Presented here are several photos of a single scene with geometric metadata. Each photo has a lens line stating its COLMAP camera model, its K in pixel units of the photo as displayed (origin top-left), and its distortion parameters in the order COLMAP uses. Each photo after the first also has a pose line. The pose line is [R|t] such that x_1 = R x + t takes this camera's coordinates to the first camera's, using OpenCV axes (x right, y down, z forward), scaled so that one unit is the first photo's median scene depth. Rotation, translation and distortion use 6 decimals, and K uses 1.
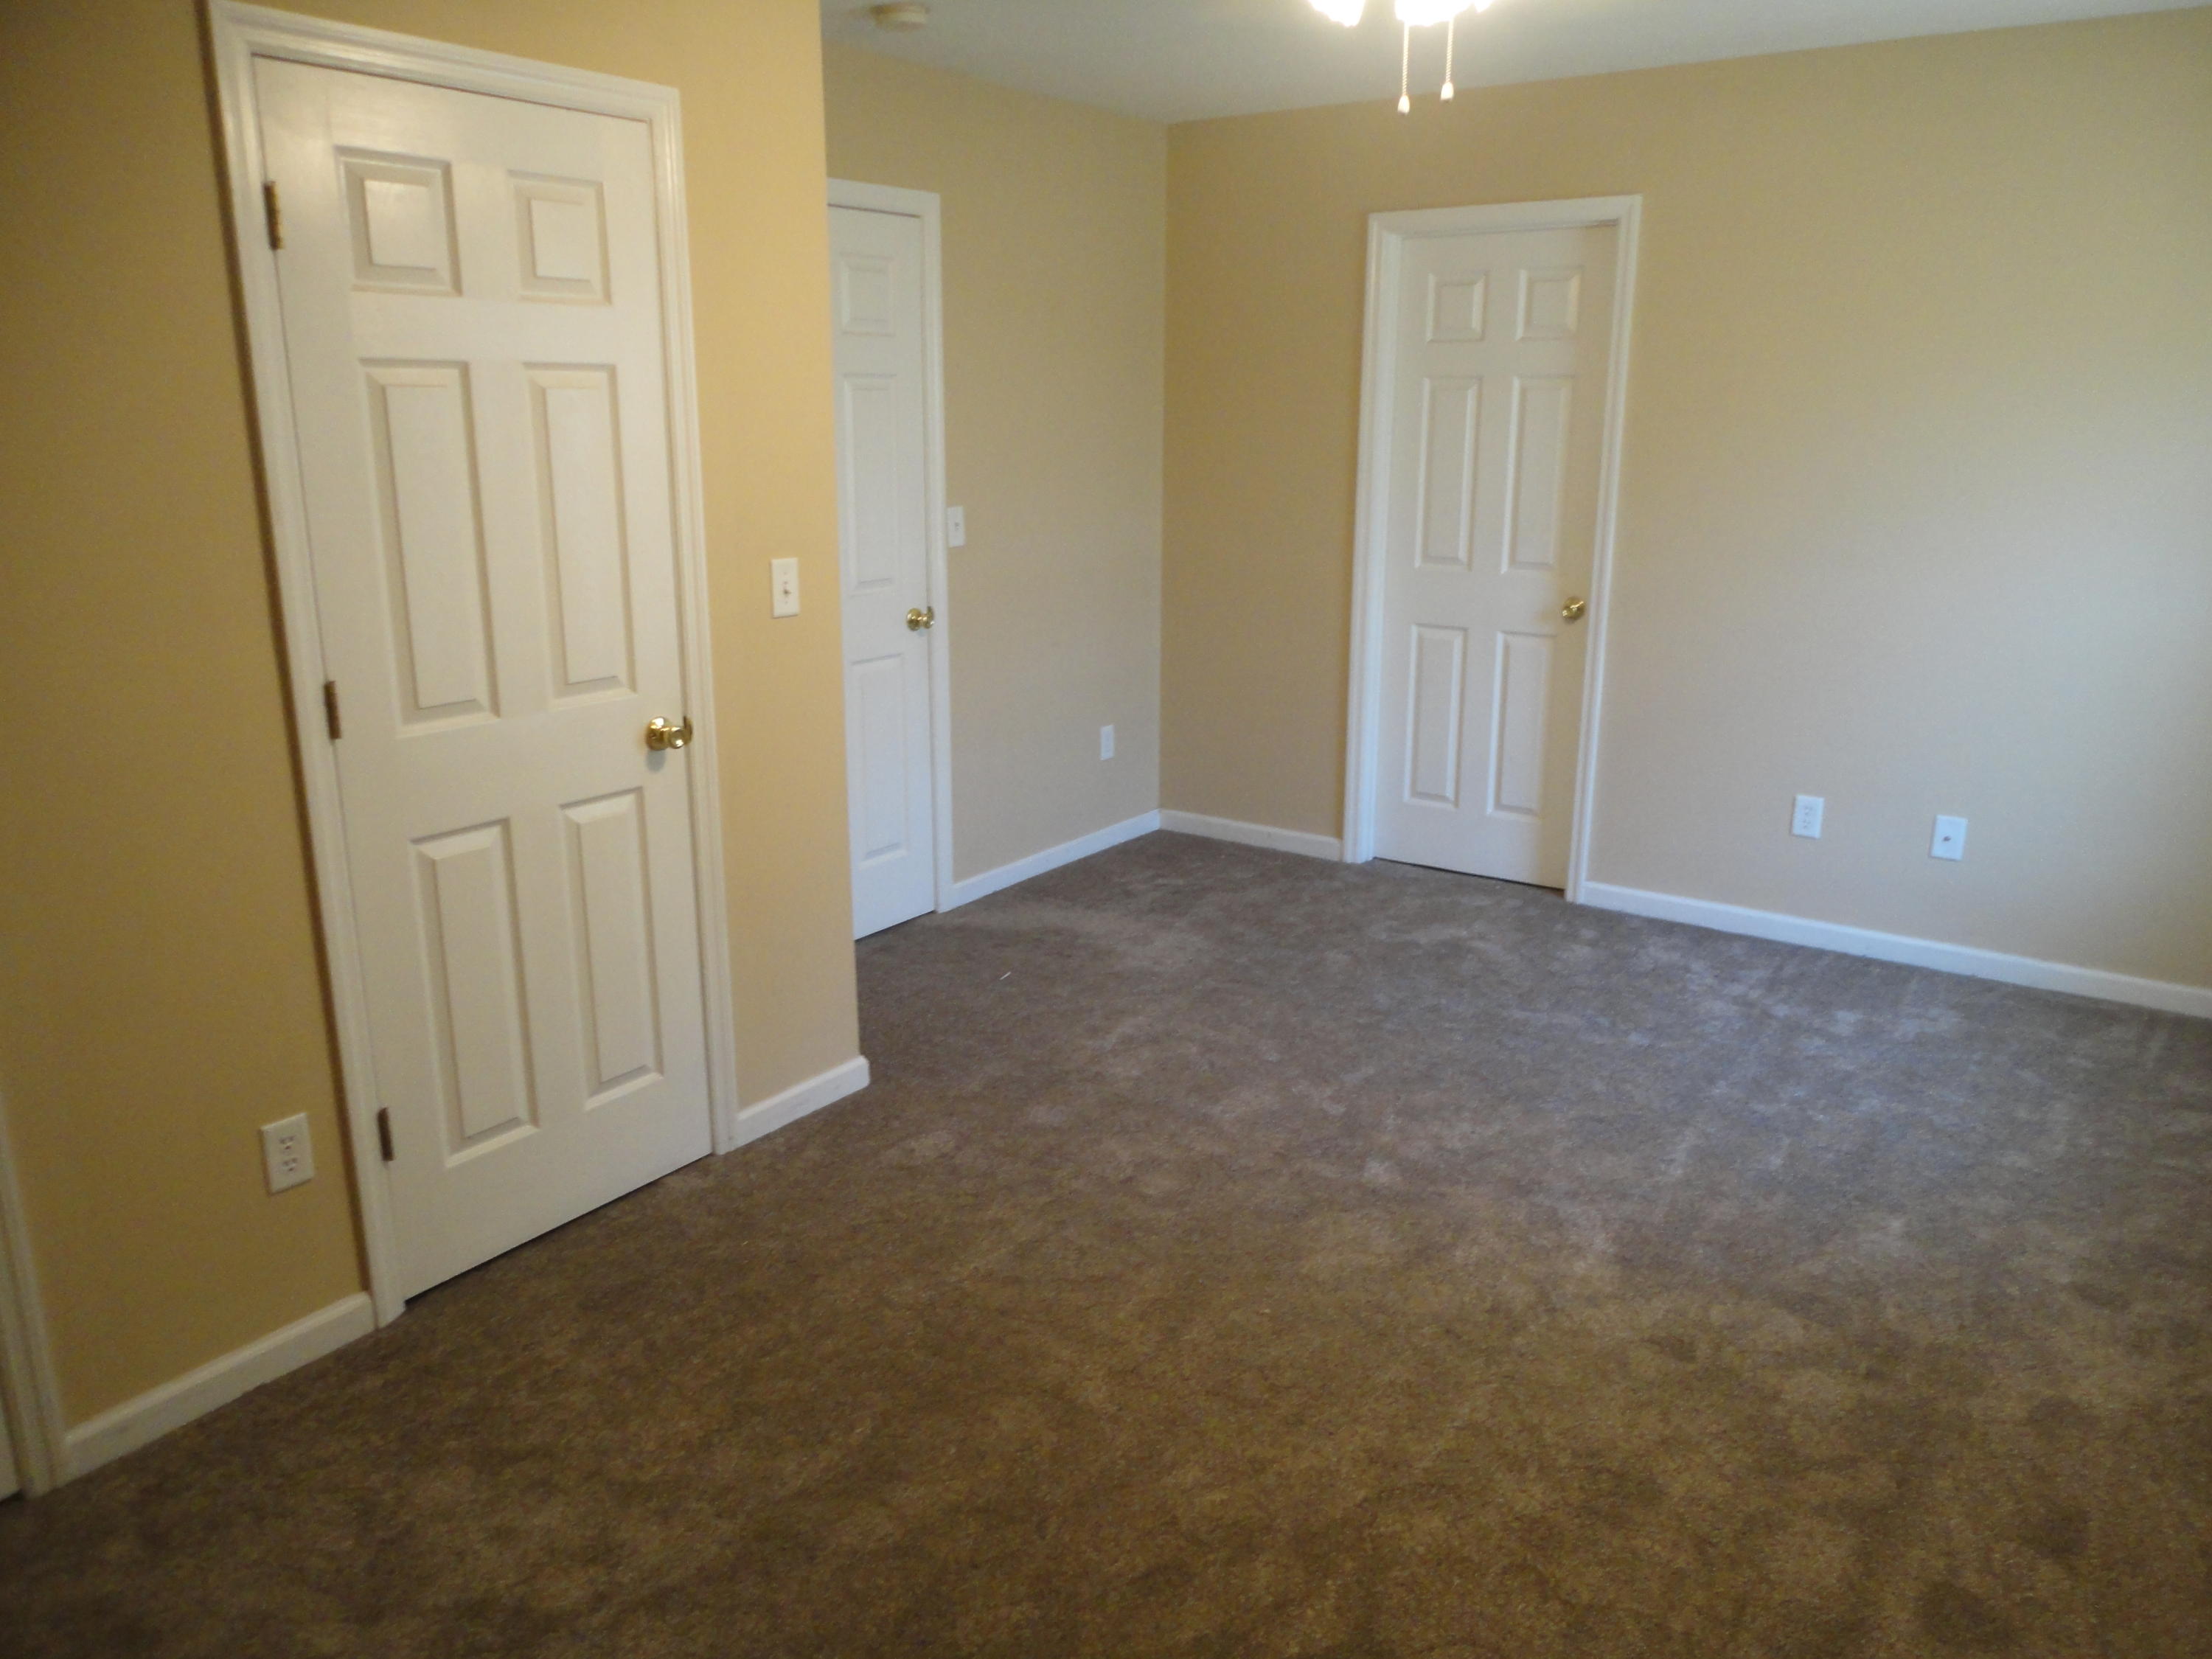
lens RADIAL K [[1644.3, 0, 1107.4], [0, 1644.3, 835.0], [0, 0, 1]] dist [0.048811, 0.006198]
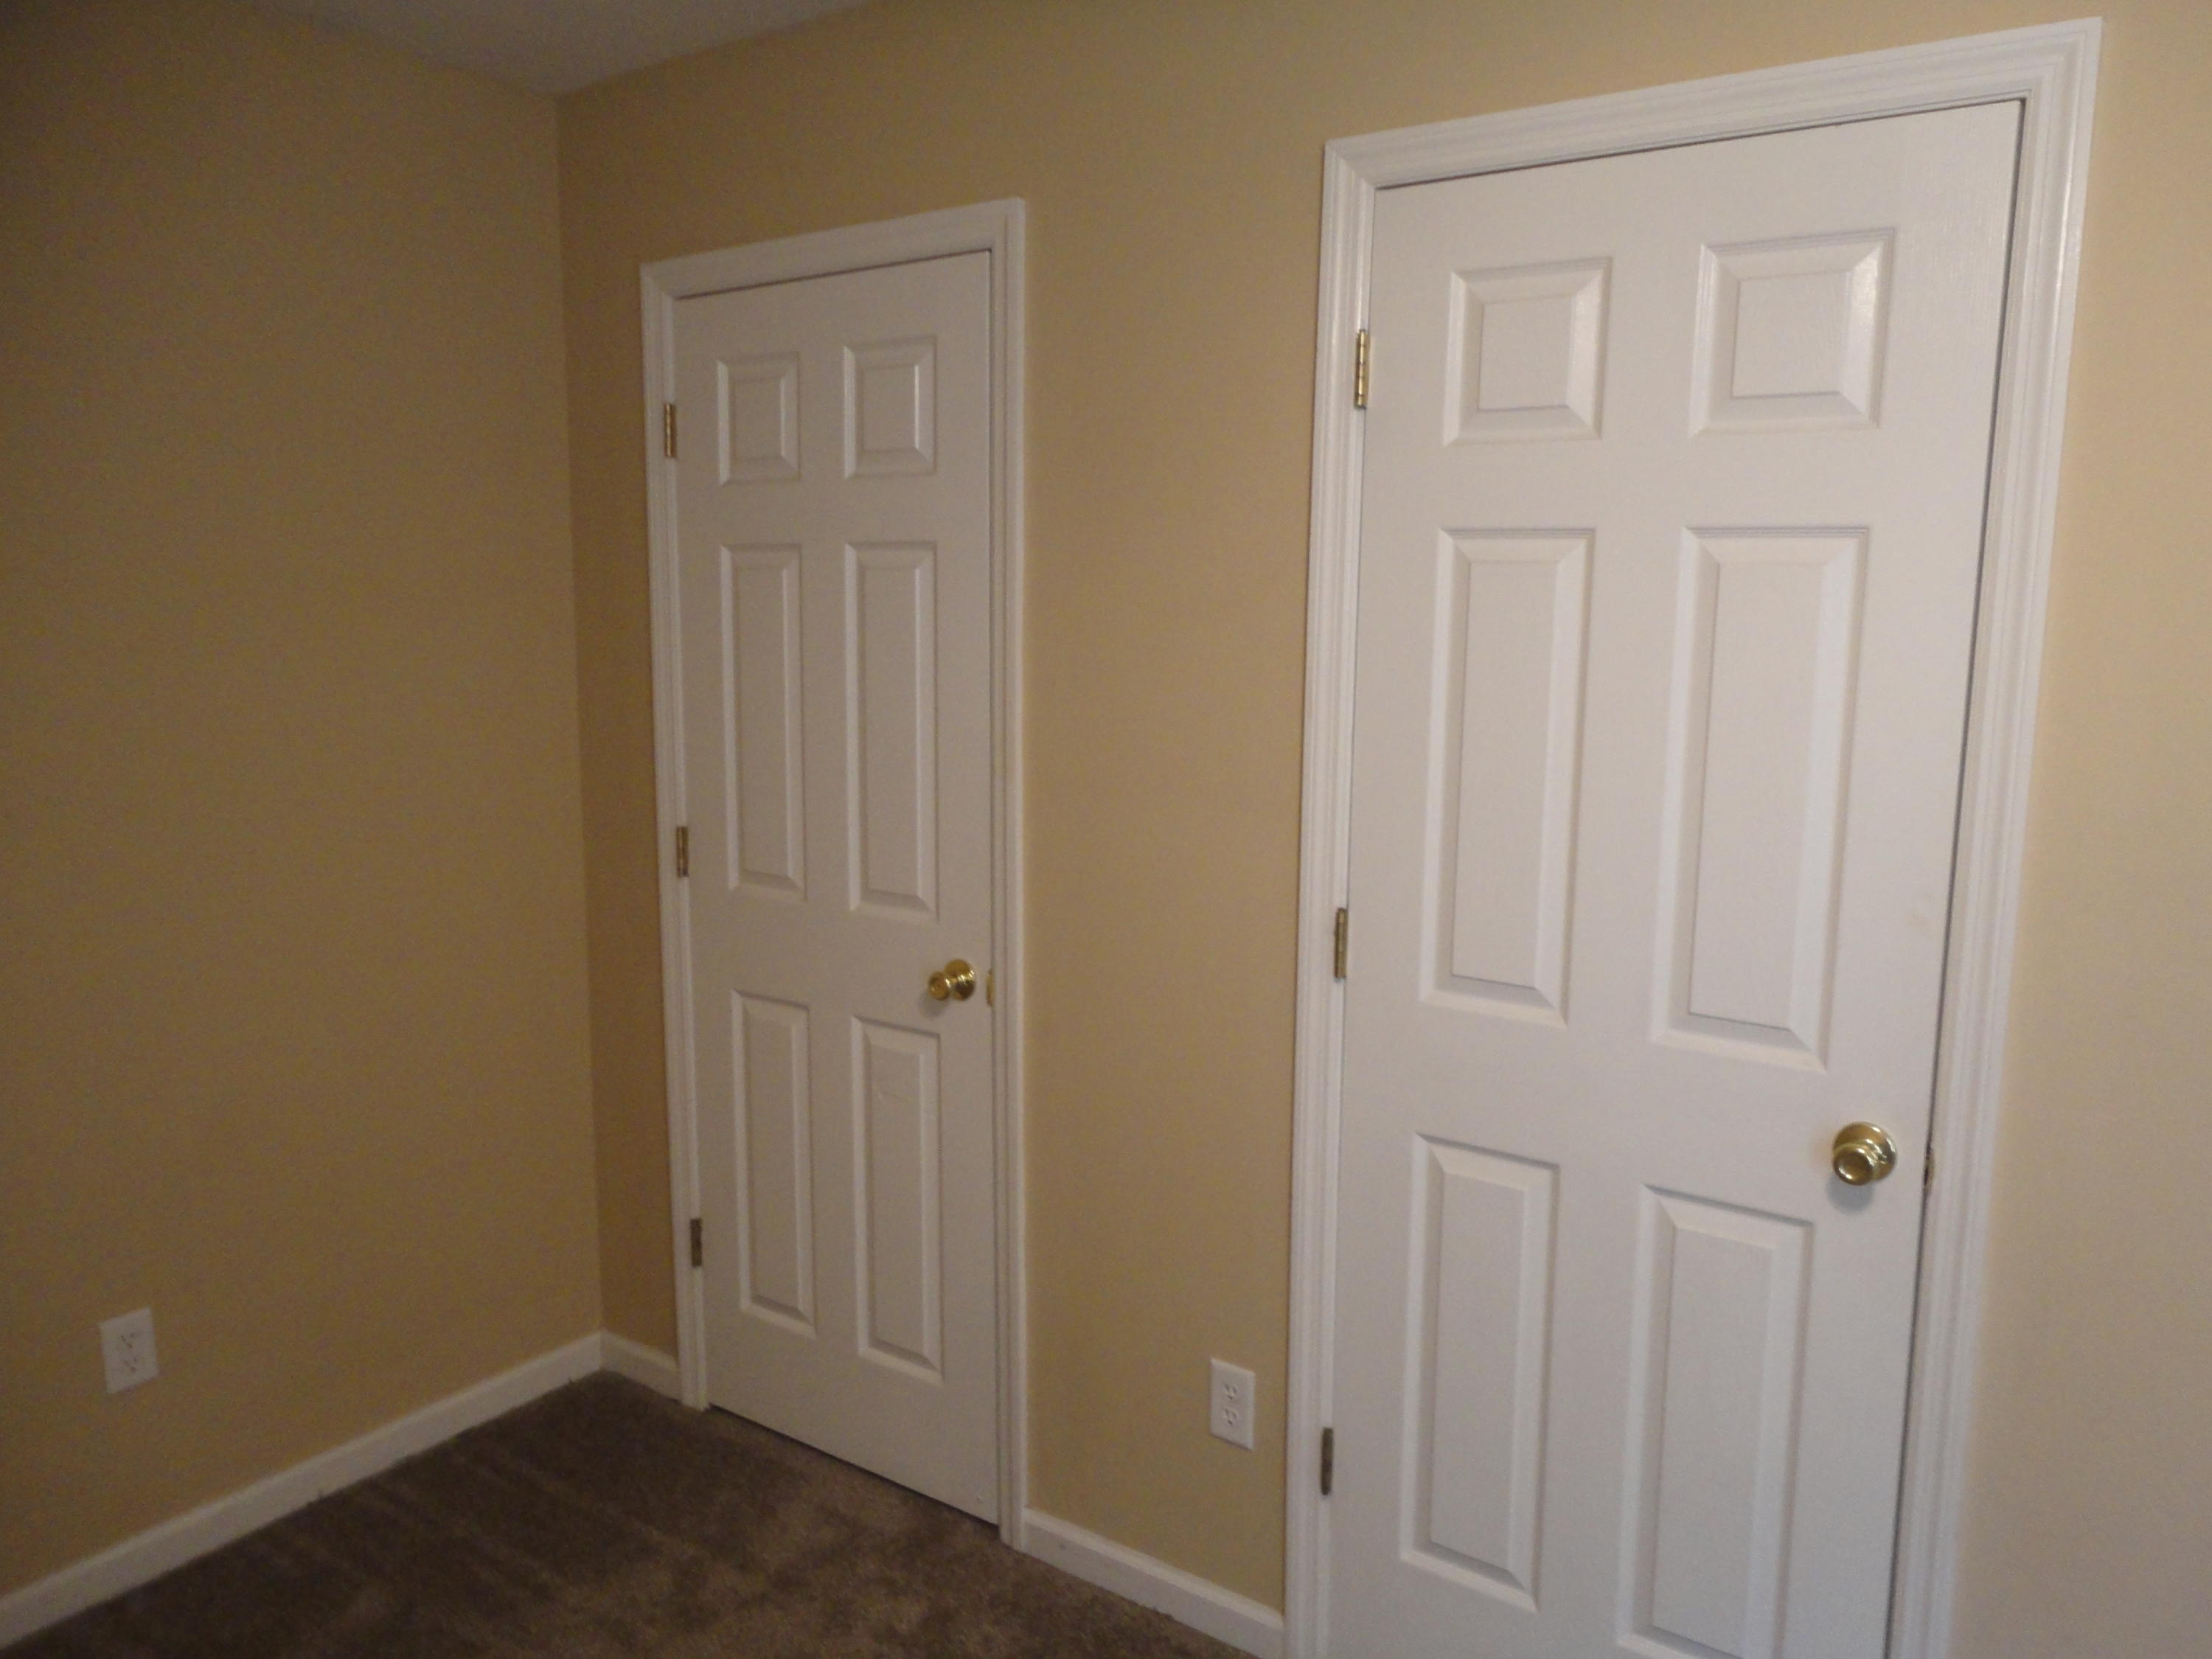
lens RADIAL K [[1644.3, 0, 1107.4], [0, 1644.3, 835.0], [0, 0, 1]] dist [0.048811, 0.006198]
pose [[-0.030490, 0.162270, -0.986275, 0.323923], [-0.258169, 0.951973, 0.164608, -0.220070], [0.965618, 0.259645, 0.012867, 0.810026]]
